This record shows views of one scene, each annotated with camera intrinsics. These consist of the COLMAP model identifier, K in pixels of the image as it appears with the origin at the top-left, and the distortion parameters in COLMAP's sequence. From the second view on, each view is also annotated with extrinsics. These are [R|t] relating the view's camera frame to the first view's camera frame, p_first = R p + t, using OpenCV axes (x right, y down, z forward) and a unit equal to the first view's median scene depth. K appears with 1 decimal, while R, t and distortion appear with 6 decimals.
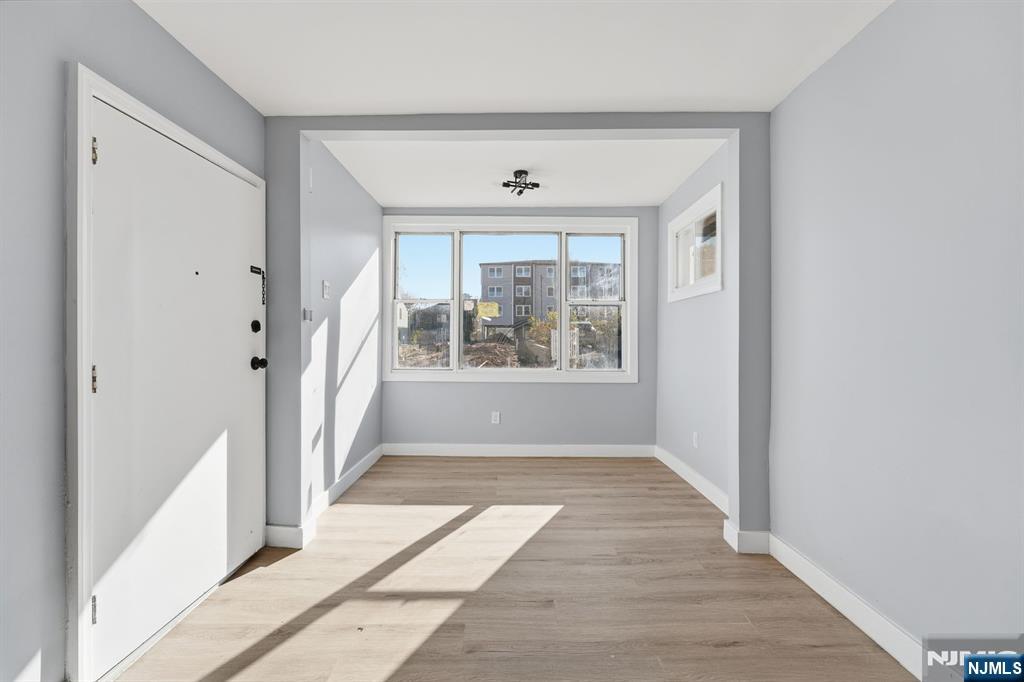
lens RADIAL K [[410.2, 0, 509.5], [0, 410.2, 338.0], [0, 0, 1]] dist [-0.000006, 0.000143]
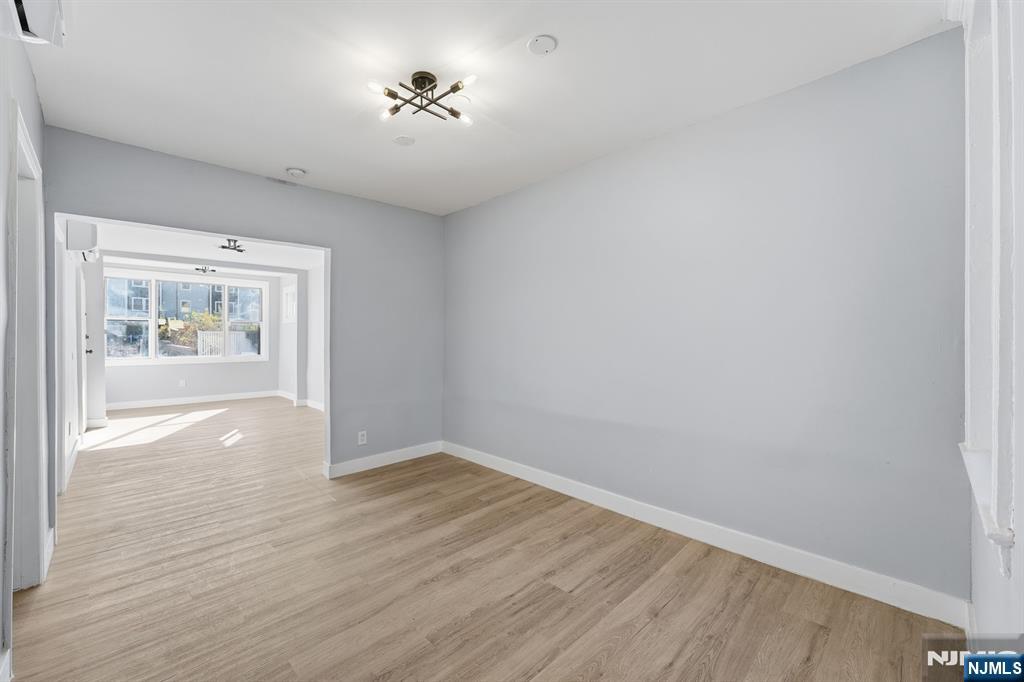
lens RADIAL K [[410.2, 0, 509.5], [0, 410.2, 338.0], [0, 0, 1]] dist [-0.000006, 0.000143]
pose [[0.714996, -0.001953, 0.699126, -0.479794], [0.001537, 0.999998, 0.001221, -0.016287], [-0.699127, 0.000202, 0.714998, -2.376150]]
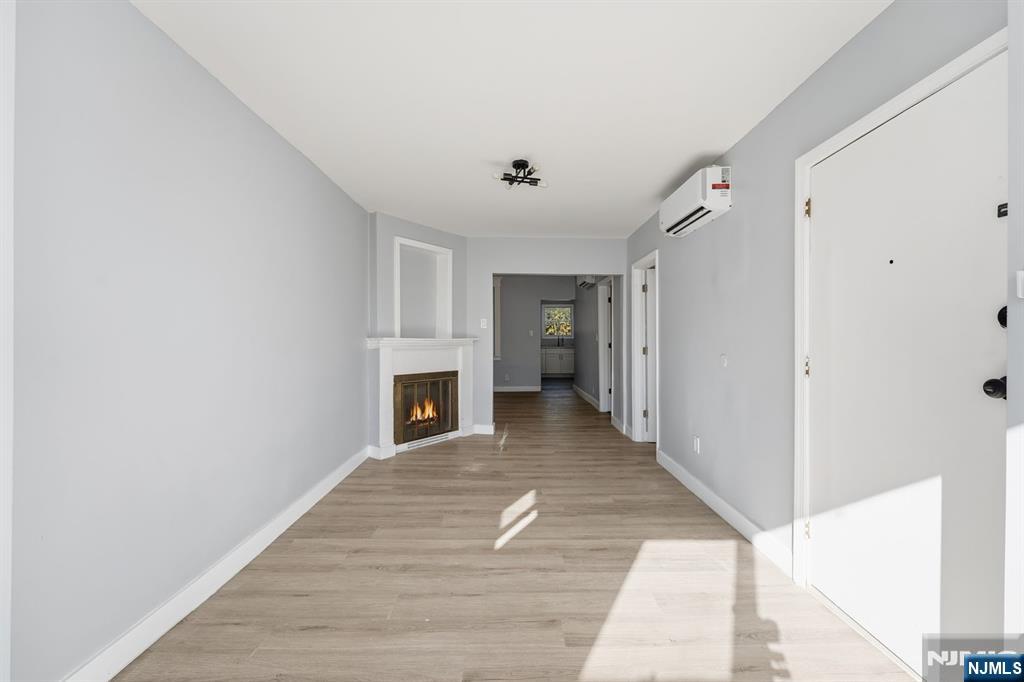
lens RADIAL K [[410.2, 0, 509.5], [0, 410.2, 338.0], [0, 0, 1]] dist [-0.000006, 0.000143]
pose [[-0.999869, 0.001757, -0.016110, 0.035052], [0.001808, 0.999993, -0.003156, -0.000476], [0.016104, -0.003184, -0.999865, 1.918199]]
